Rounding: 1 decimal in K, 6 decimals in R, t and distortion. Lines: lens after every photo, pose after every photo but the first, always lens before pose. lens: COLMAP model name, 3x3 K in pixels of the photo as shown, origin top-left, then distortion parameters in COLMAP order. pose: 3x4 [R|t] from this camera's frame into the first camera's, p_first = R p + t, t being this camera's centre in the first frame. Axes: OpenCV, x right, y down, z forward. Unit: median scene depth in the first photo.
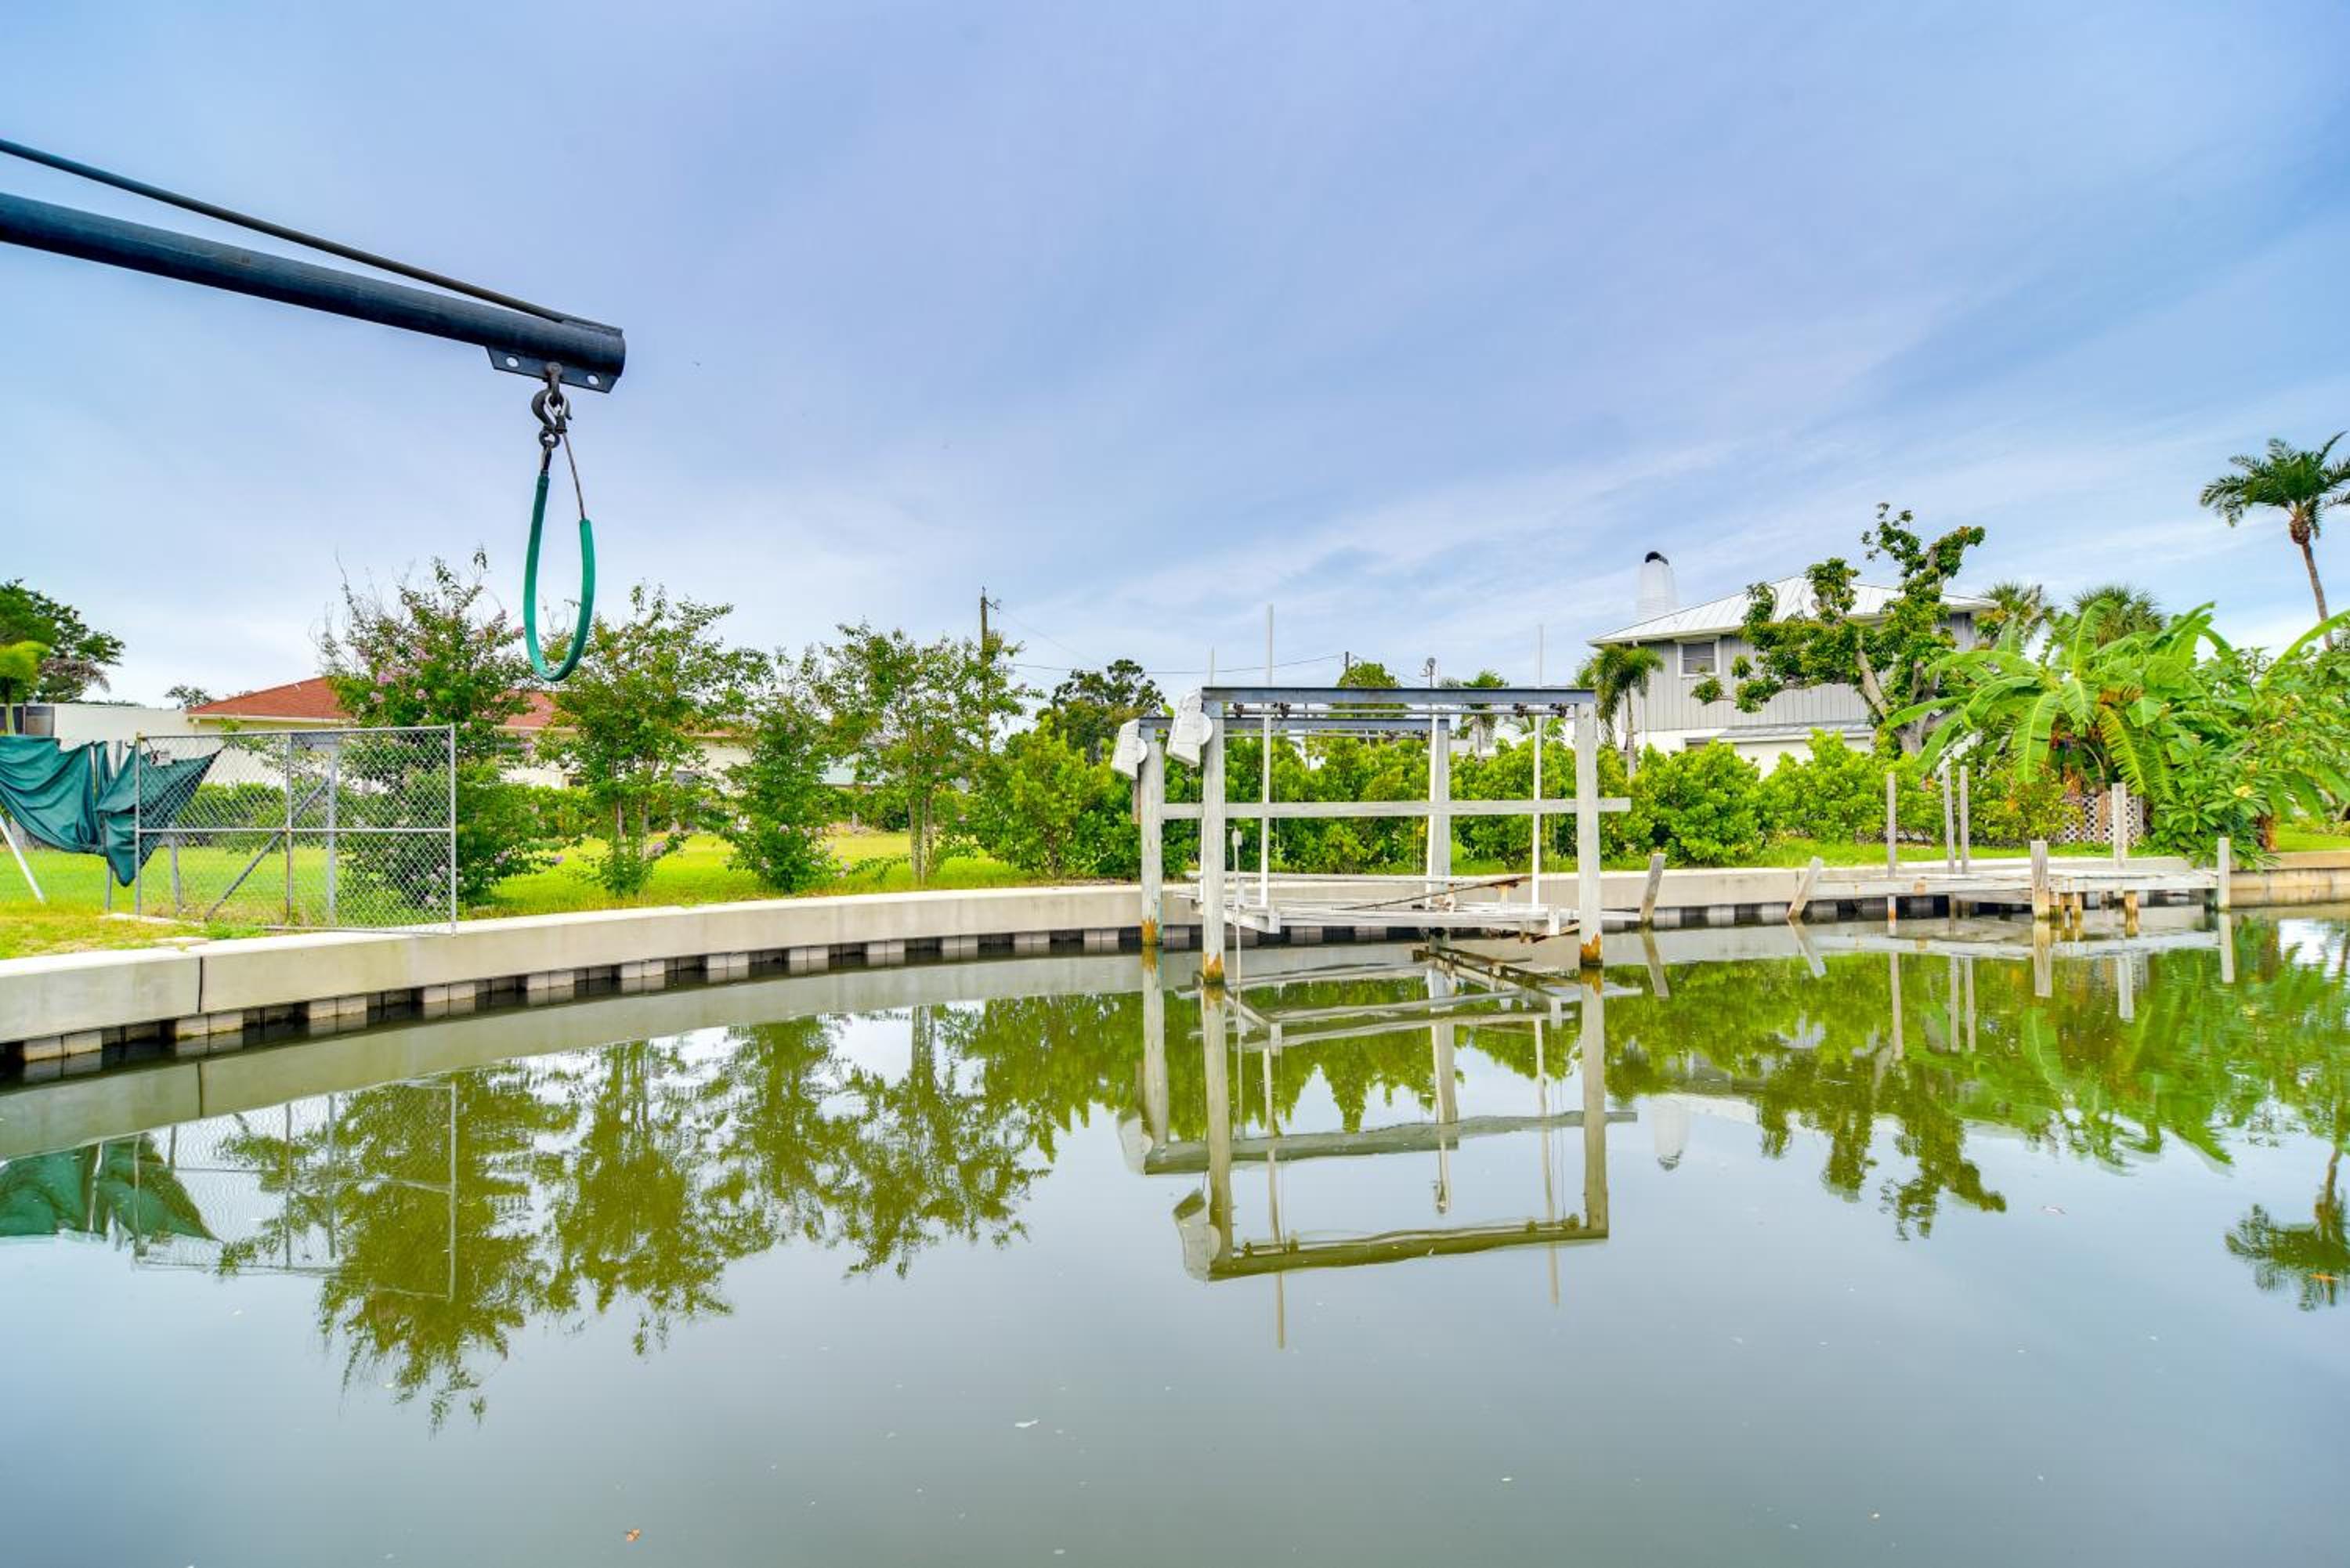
lens RADIAL K [[1164.5, 0, 1166.5], [0, 1164.5, 784.7], [0, 0, 1]] dist [-0.001821, -0.009822]
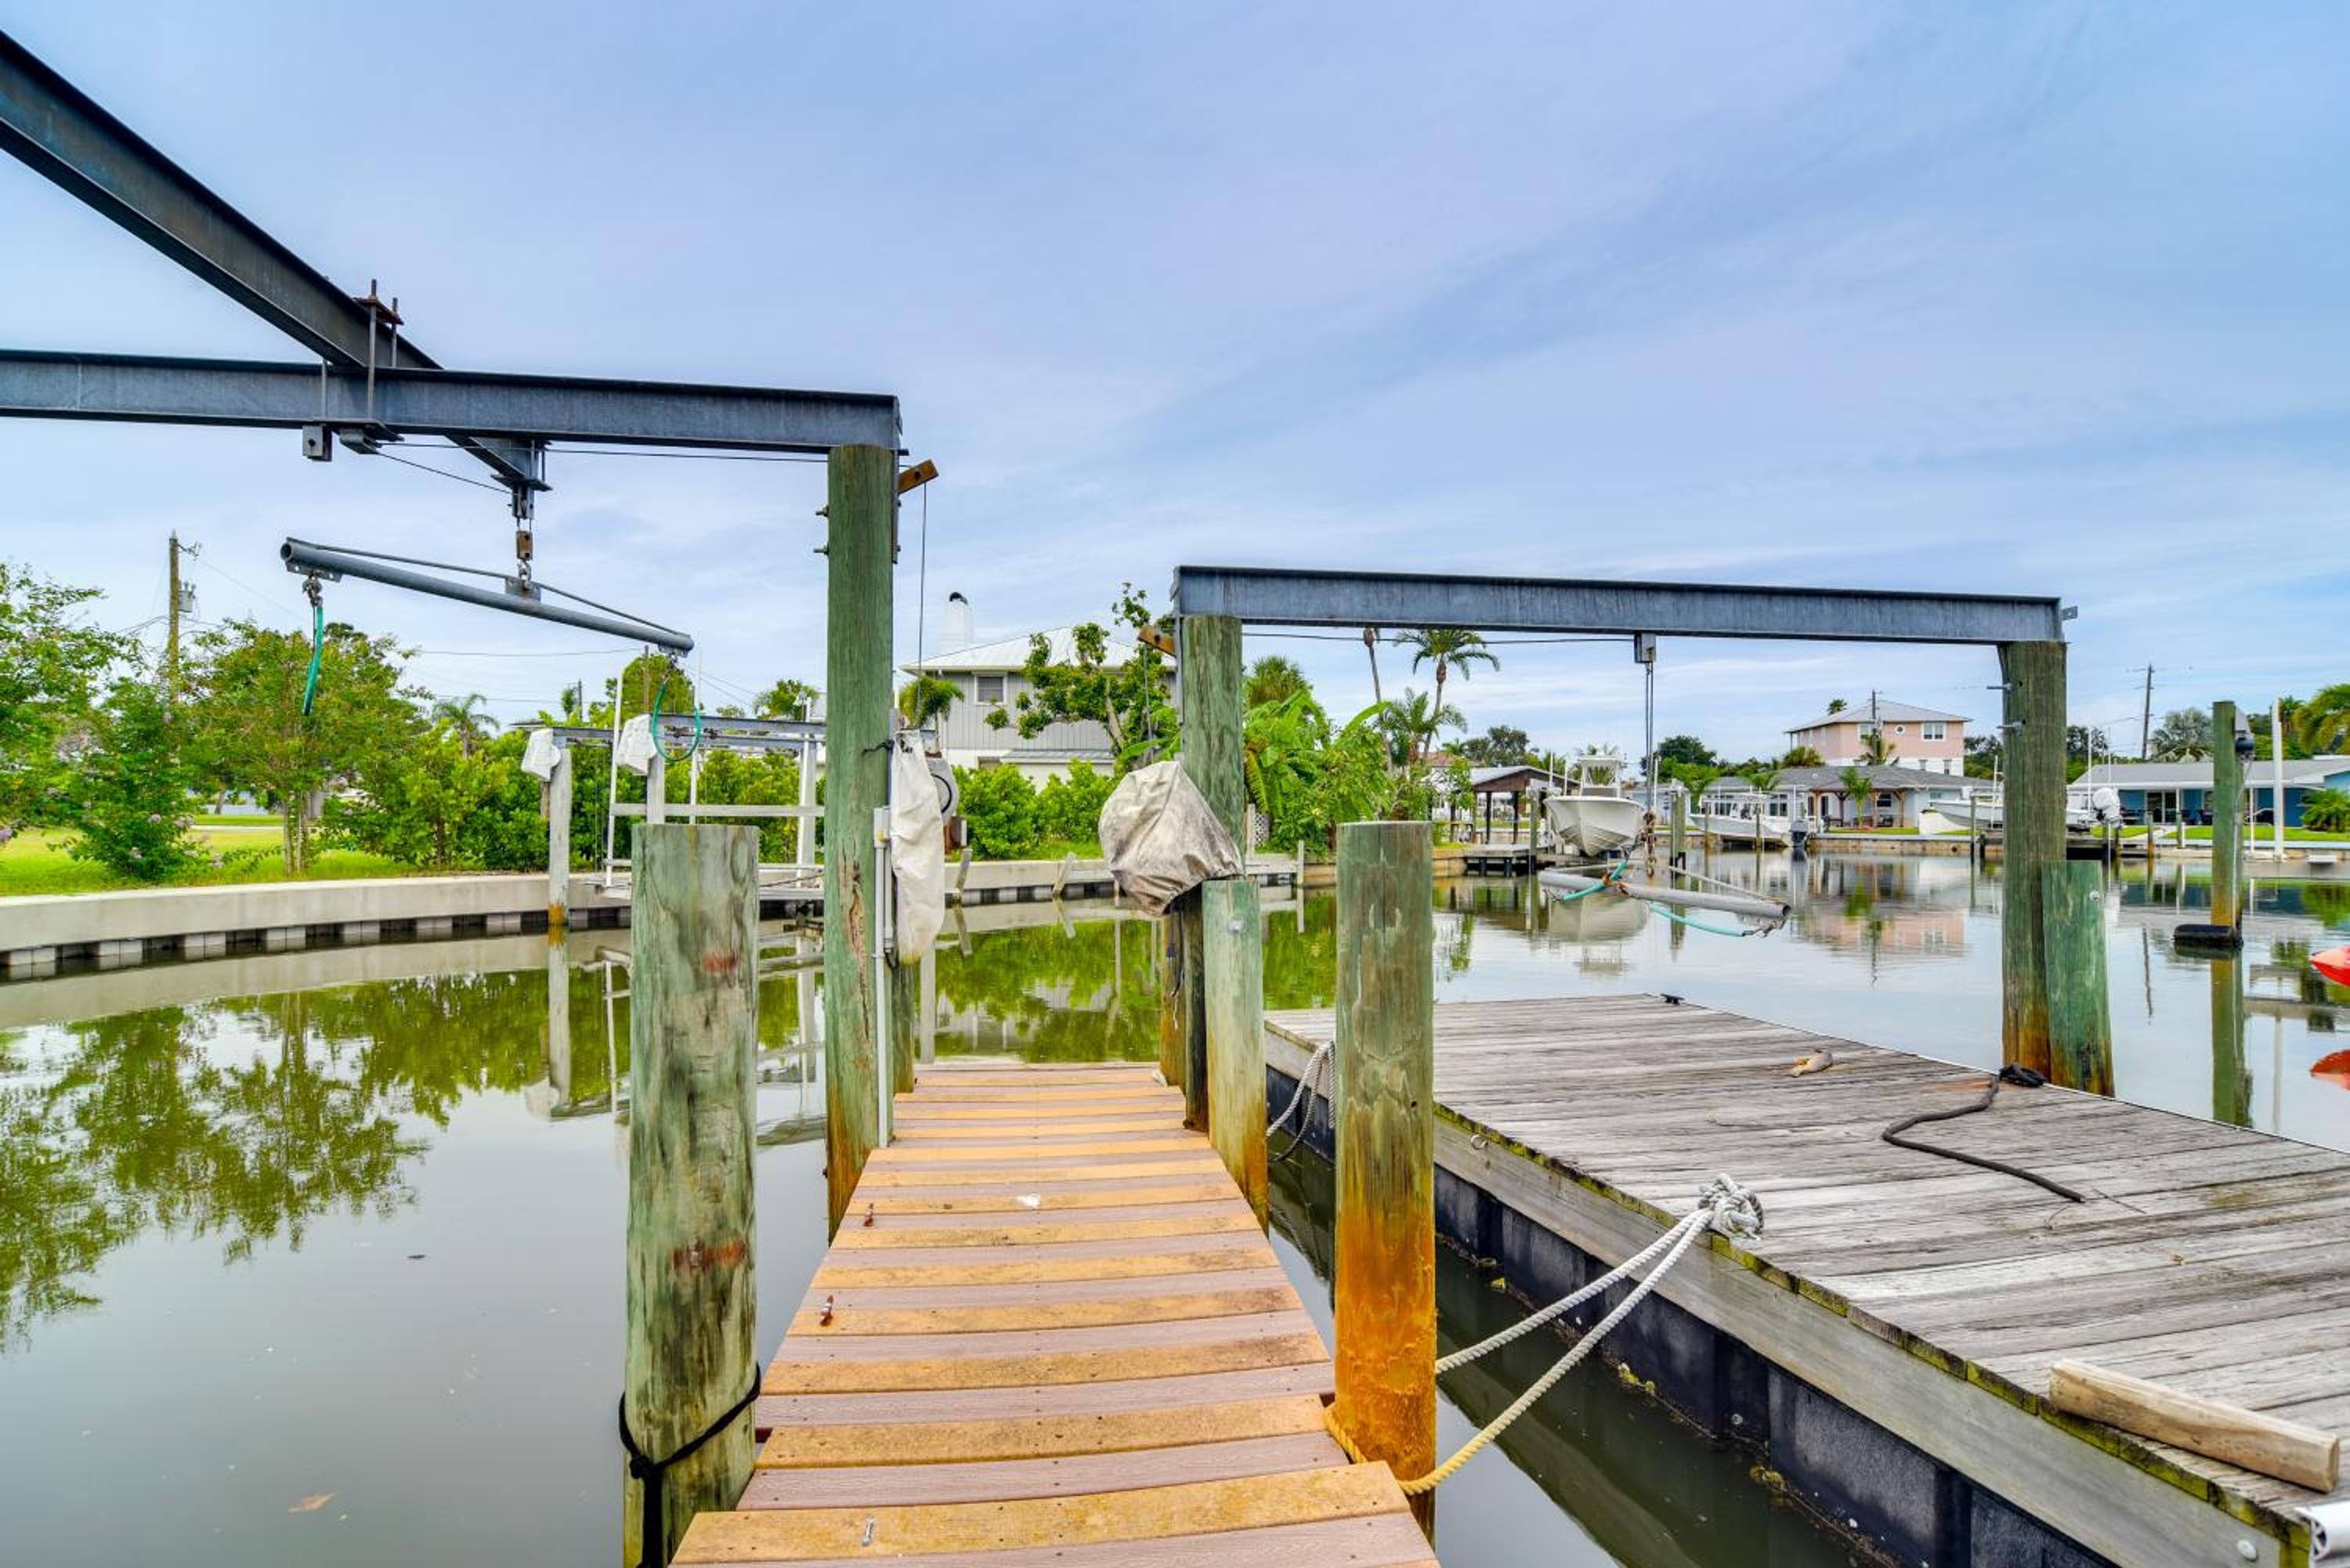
lens RADIAL K [[1229.8, 0, 1196.5], [0, 1229.8, 832.5], [0, 0, 1]] dist [-0.002940, -0.000284]
pose [[0.821776, 0.010877, 0.569707, -0.148025], [-0.030940, 0.999195, 0.025553, -0.003304], [-0.568971, -0.038626, 0.821450, -0.276618]]
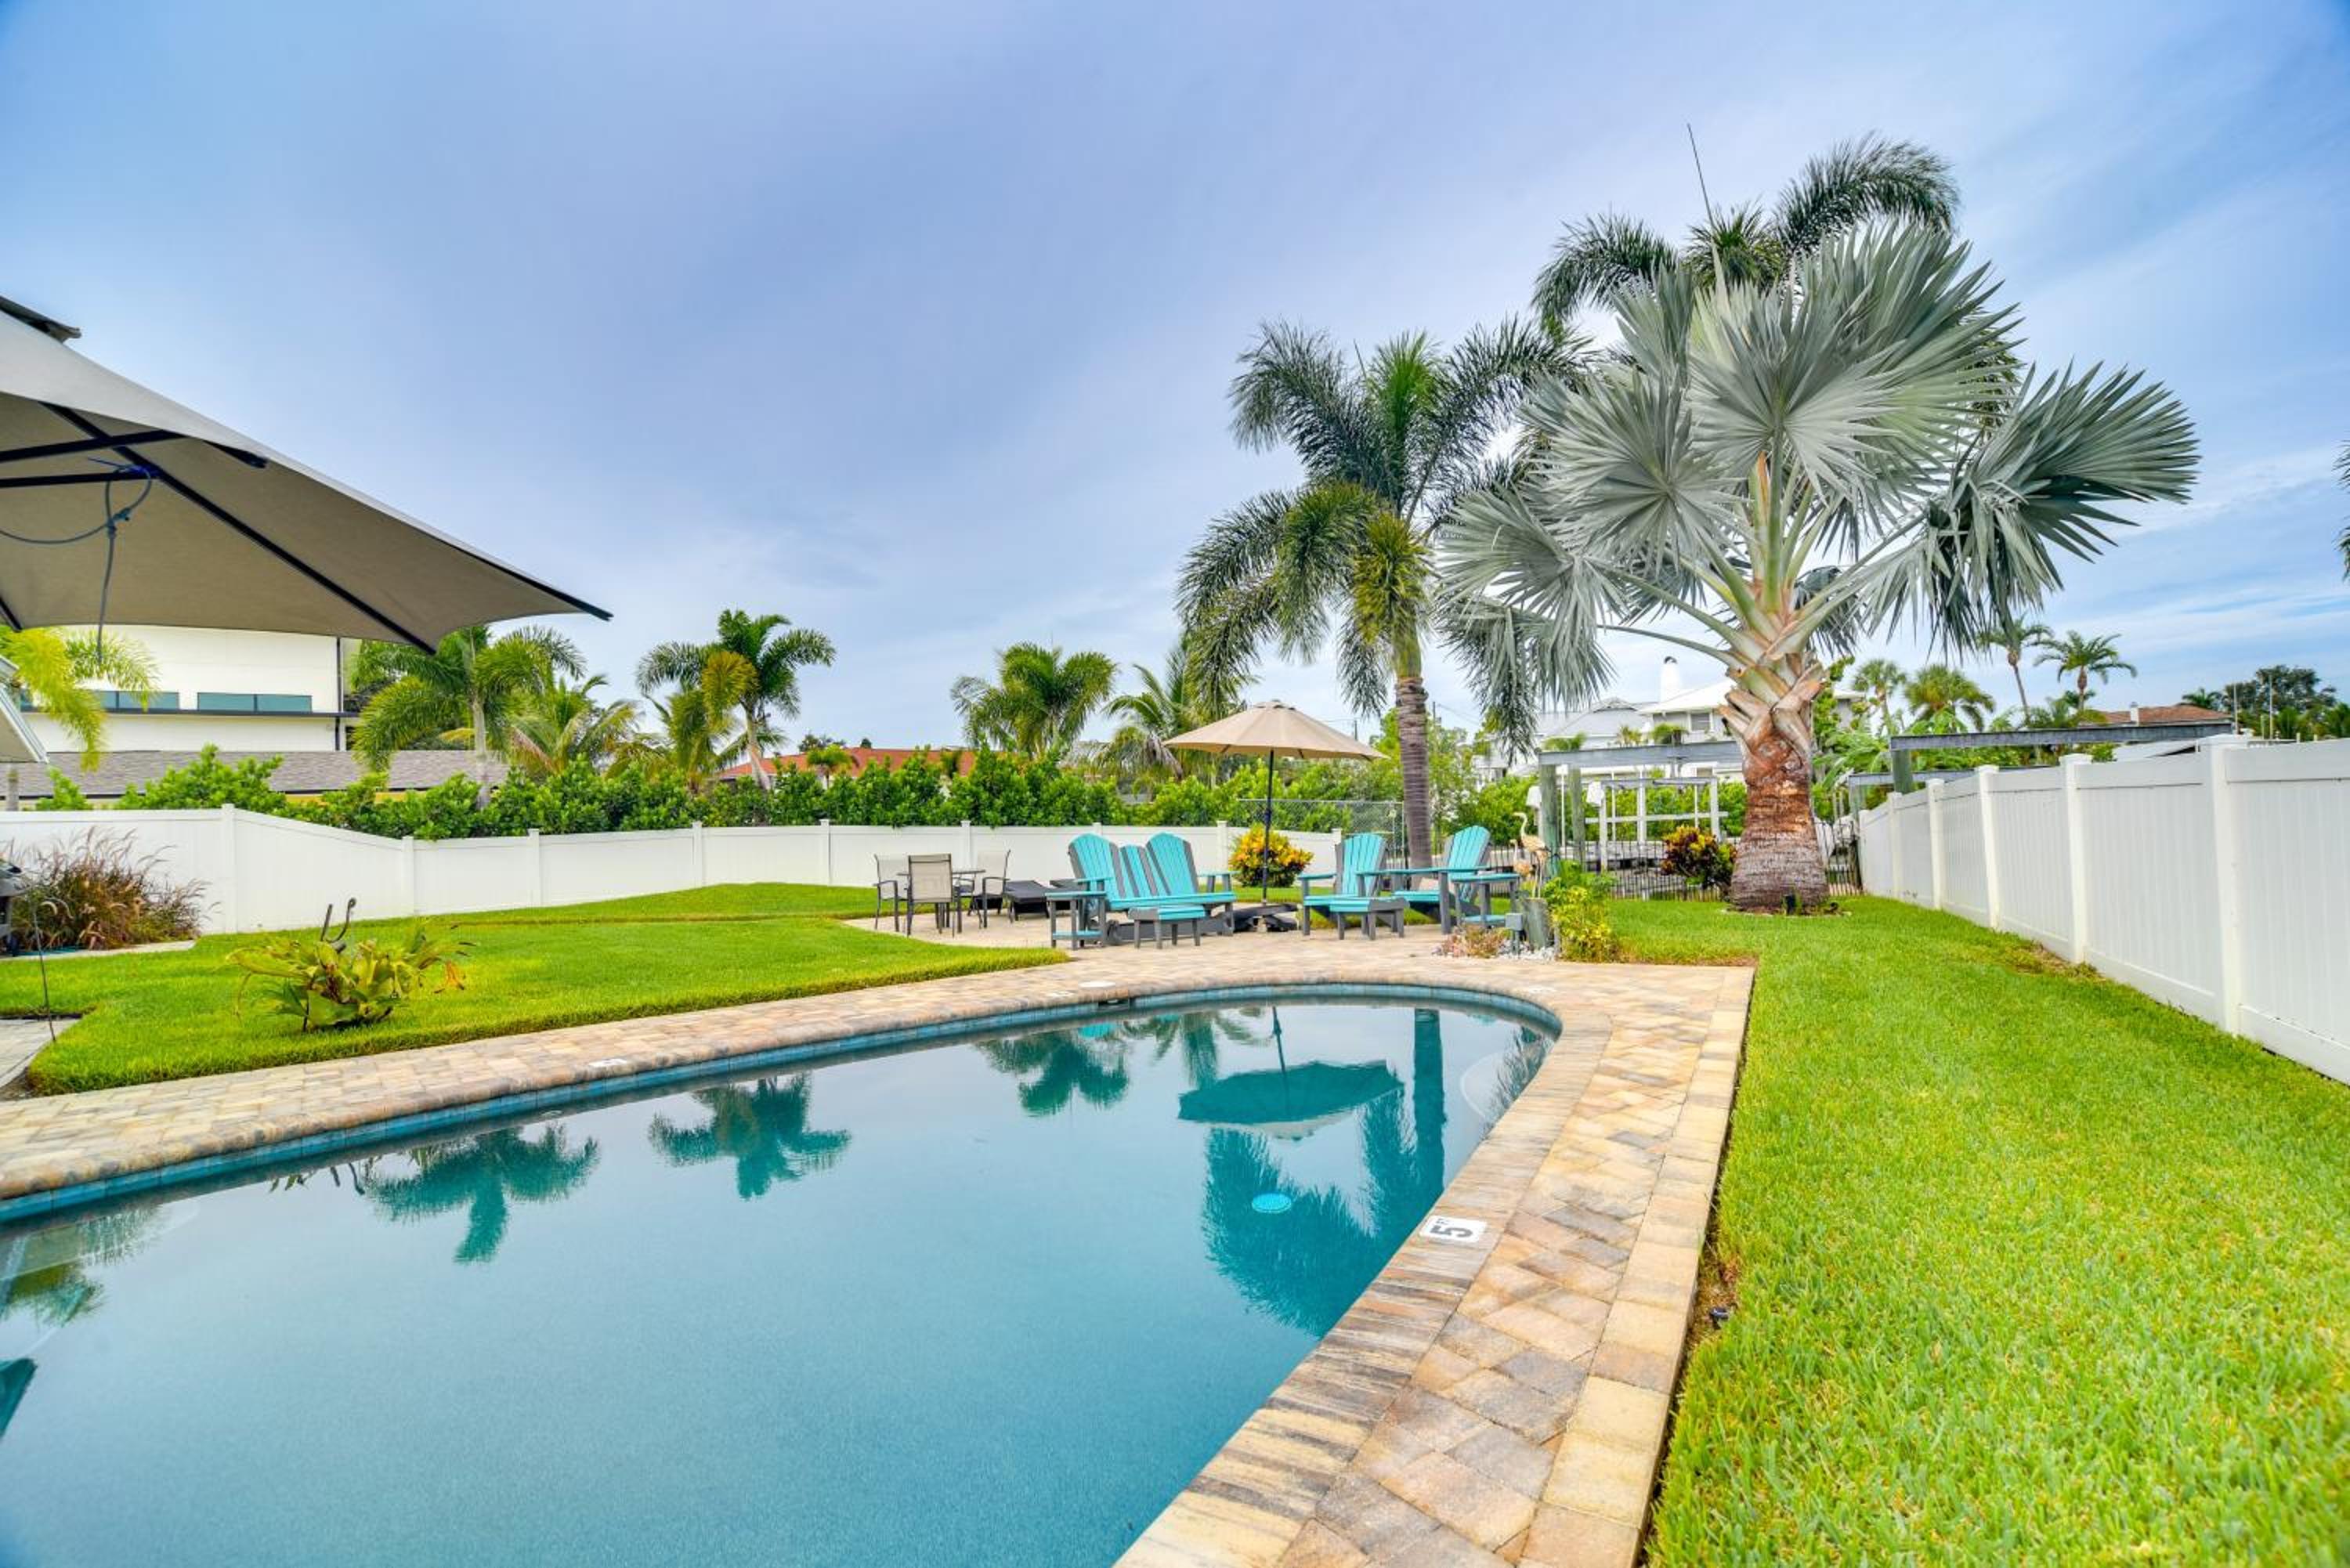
lens RADIAL K [[1164.5, 0, 1166.5], [0, 1164.5, 784.7], [0, 0, 1]] dist [-0.001821, -0.009822]
pose [[0.998074, -0.023719, 0.057313, -0.799152], [0.023681, 0.999719, 0.001356, -0.064219], [-0.057329, 0.000004, 0.998355, -1.252649]]
